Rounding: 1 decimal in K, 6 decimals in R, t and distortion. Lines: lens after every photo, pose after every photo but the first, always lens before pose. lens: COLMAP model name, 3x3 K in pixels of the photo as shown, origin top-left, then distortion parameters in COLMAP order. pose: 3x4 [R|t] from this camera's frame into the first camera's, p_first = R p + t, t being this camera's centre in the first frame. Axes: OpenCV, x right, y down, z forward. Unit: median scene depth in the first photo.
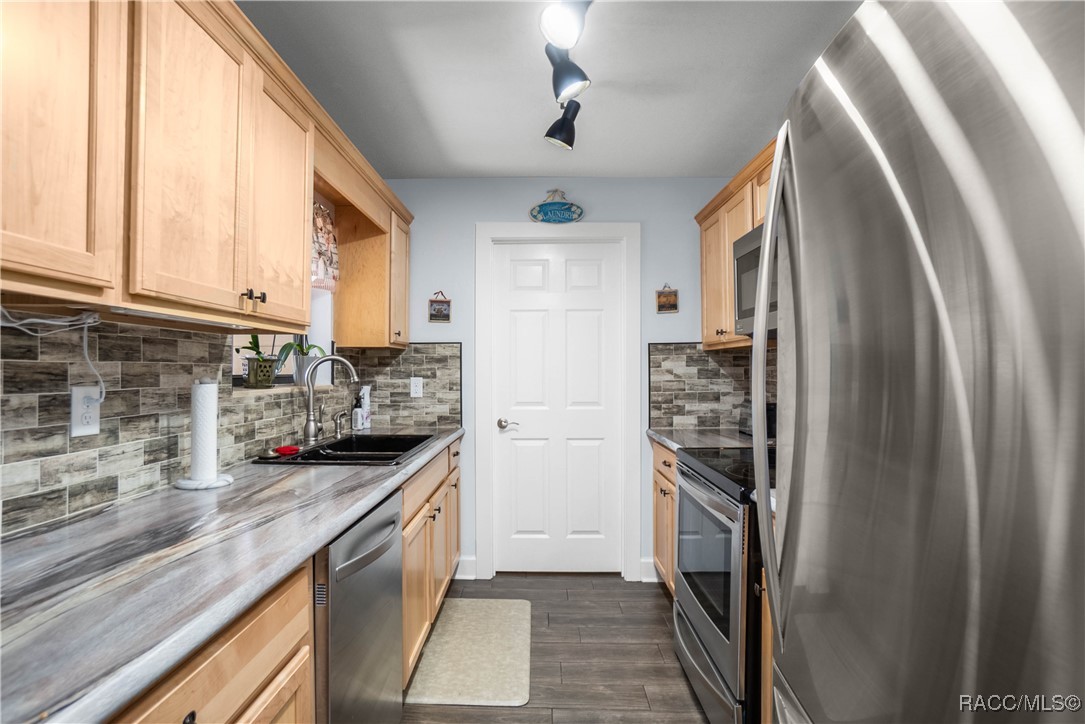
lens RADIAL K [[411.0, 0, 542.5], [0, 411.0, 362.0], [0, 0, 1]] dist [-0.048814, 0.011153]
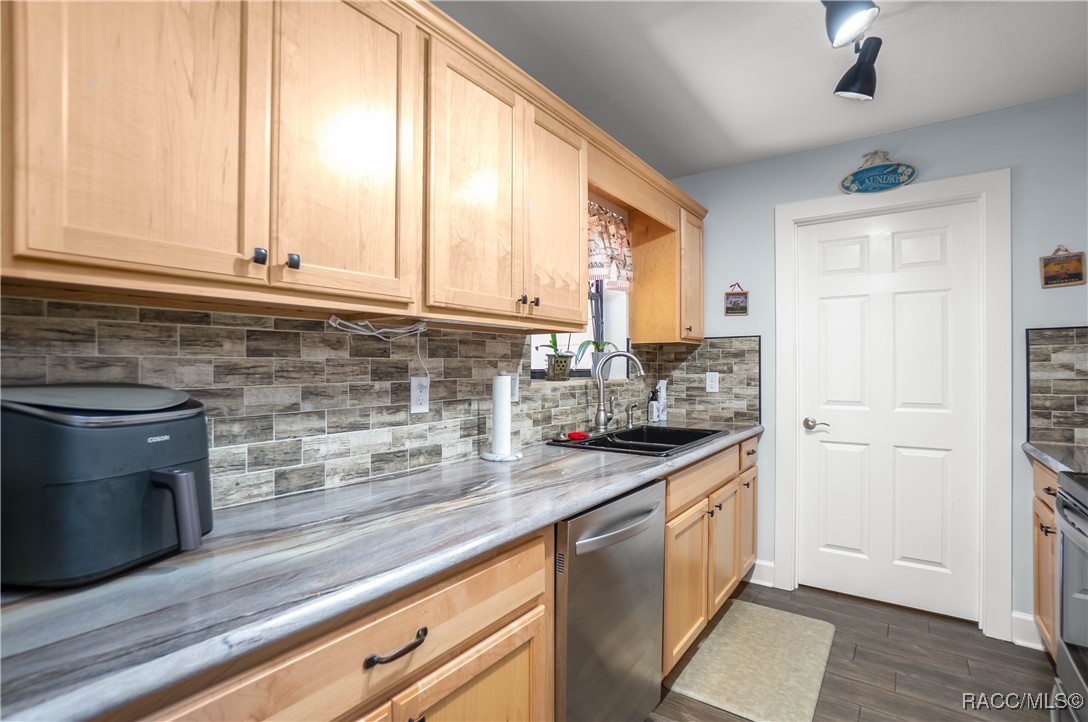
lens RADIAL K [[412.2, 0, 544.0], [0, 412.2, 361.0], [0, 0, 1]] dist [-0.048814, 0.011153]
pose [[0.876617, -0.005036, -0.481162, -0.168039], [0.012294, 0.999853, 0.011933, -0.005819], [0.481031, -0.016376, 0.876550, -0.057338]]
